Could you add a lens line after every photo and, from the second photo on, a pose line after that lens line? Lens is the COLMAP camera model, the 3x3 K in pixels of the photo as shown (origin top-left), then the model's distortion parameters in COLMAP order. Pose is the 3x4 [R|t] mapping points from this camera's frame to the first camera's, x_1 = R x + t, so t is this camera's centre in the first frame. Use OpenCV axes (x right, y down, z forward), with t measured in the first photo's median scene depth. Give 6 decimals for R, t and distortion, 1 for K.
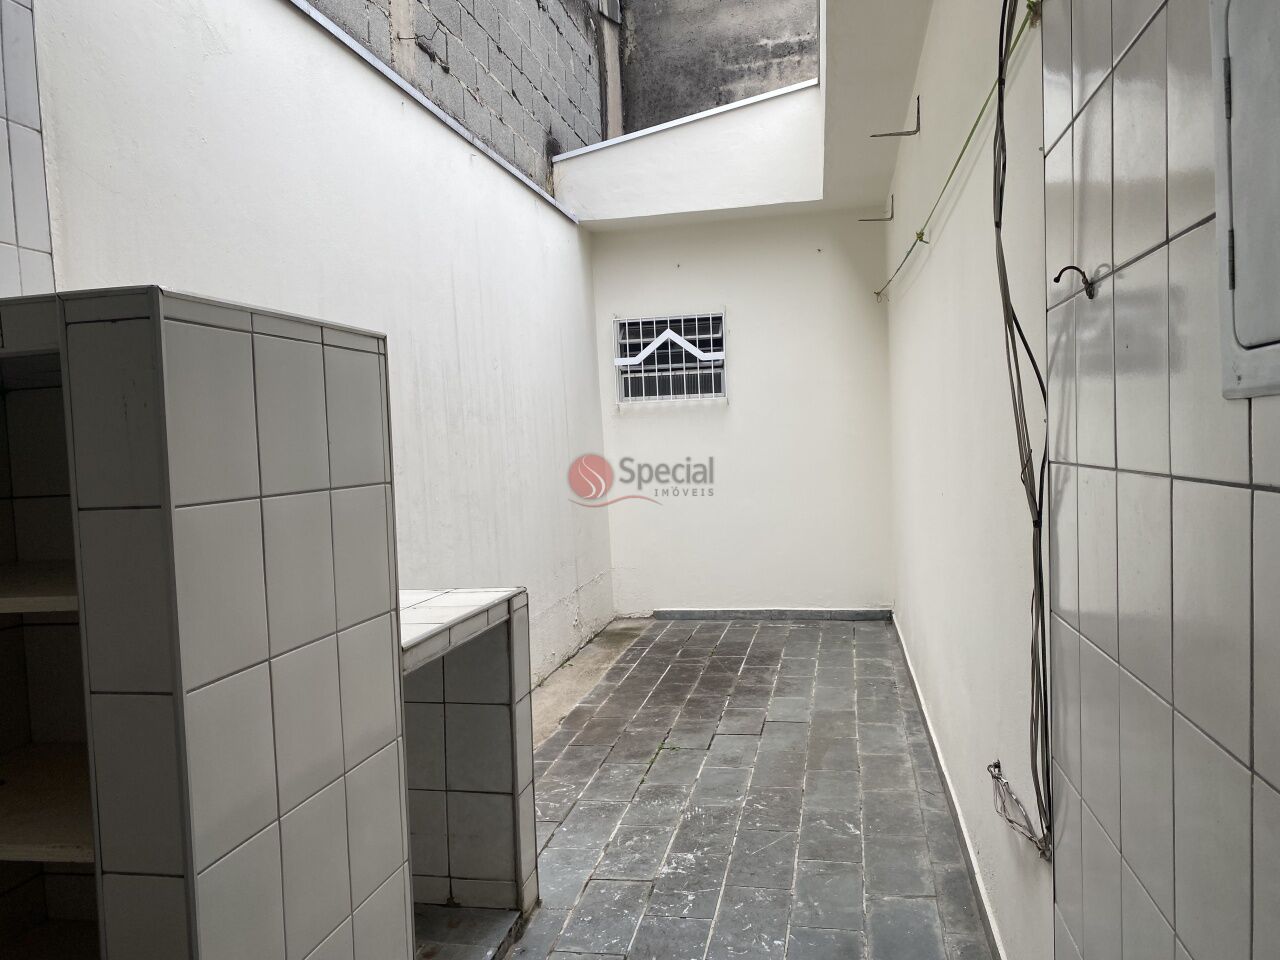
lens RADIAL K [[959.7, 0, 639.2], [0, 959.7, 477.3], [0, 0, 1]] dist [0.034447, -0.030646]
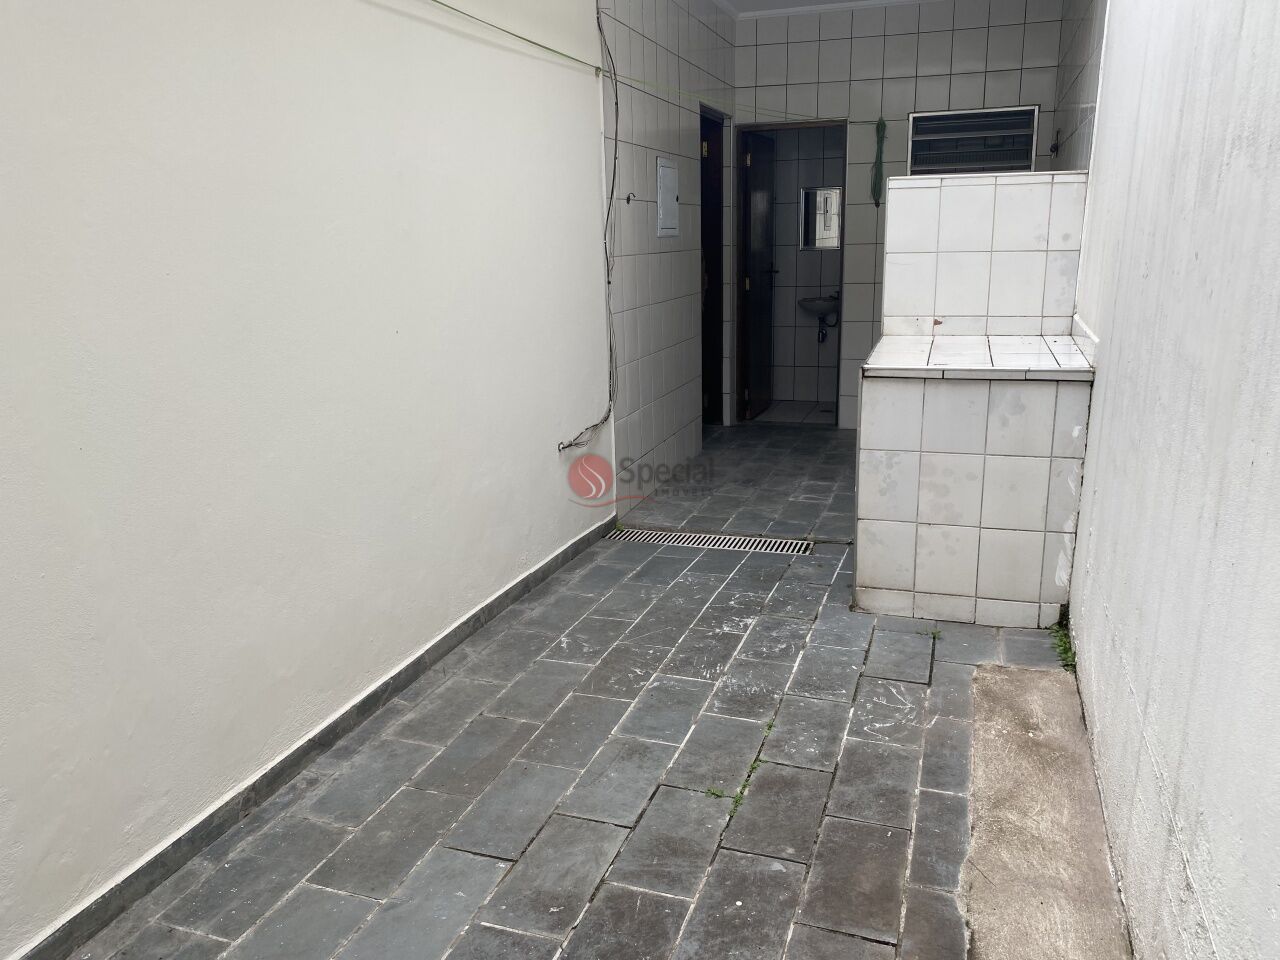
lens RADIAL K [[959.7, 0, 669.2], [0, 959.7, 478.0], [0, 0, 1]] dist [0.034447, -0.030646]
pose [[-0.993813, 0.032744, 0.106130, -0.004238], [0.061199, 0.958850, 0.277238, -0.073275], [-0.092685, 0.282018, -0.954922, 1.709431]]
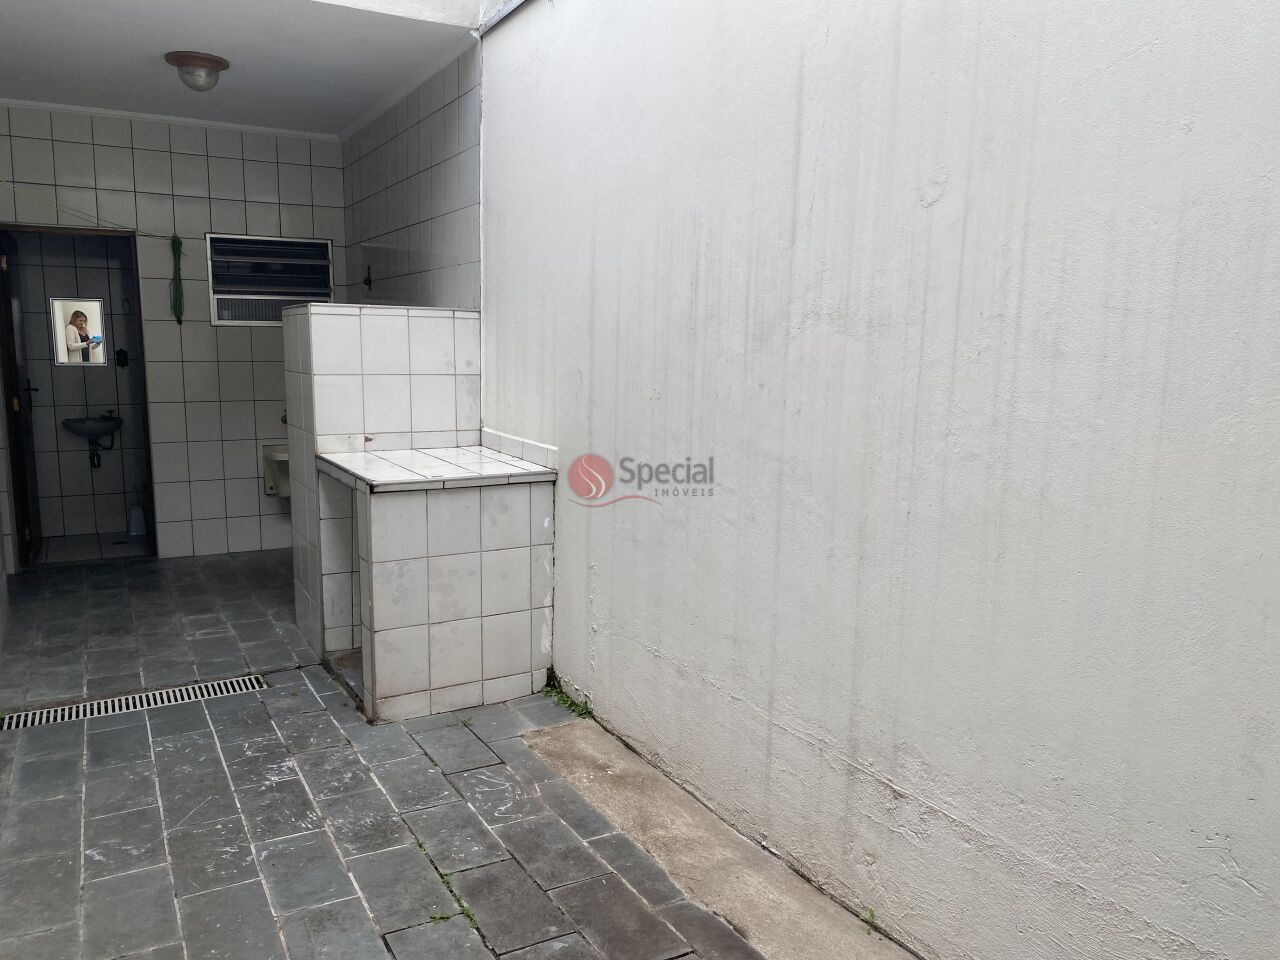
lens RADIAL K [[959.7, 0, 636.5], [0, 959.7, 474.9], [0, 0, 1]] dist [0.034447, -0.030646]
pose [[-0.749566, 0.122324, -0.650529, 0.332409], [-0.003877, 0.981948, 0.189110, -0.100459], [0.661918, 0.144272, -0.735561, 1.662899]]
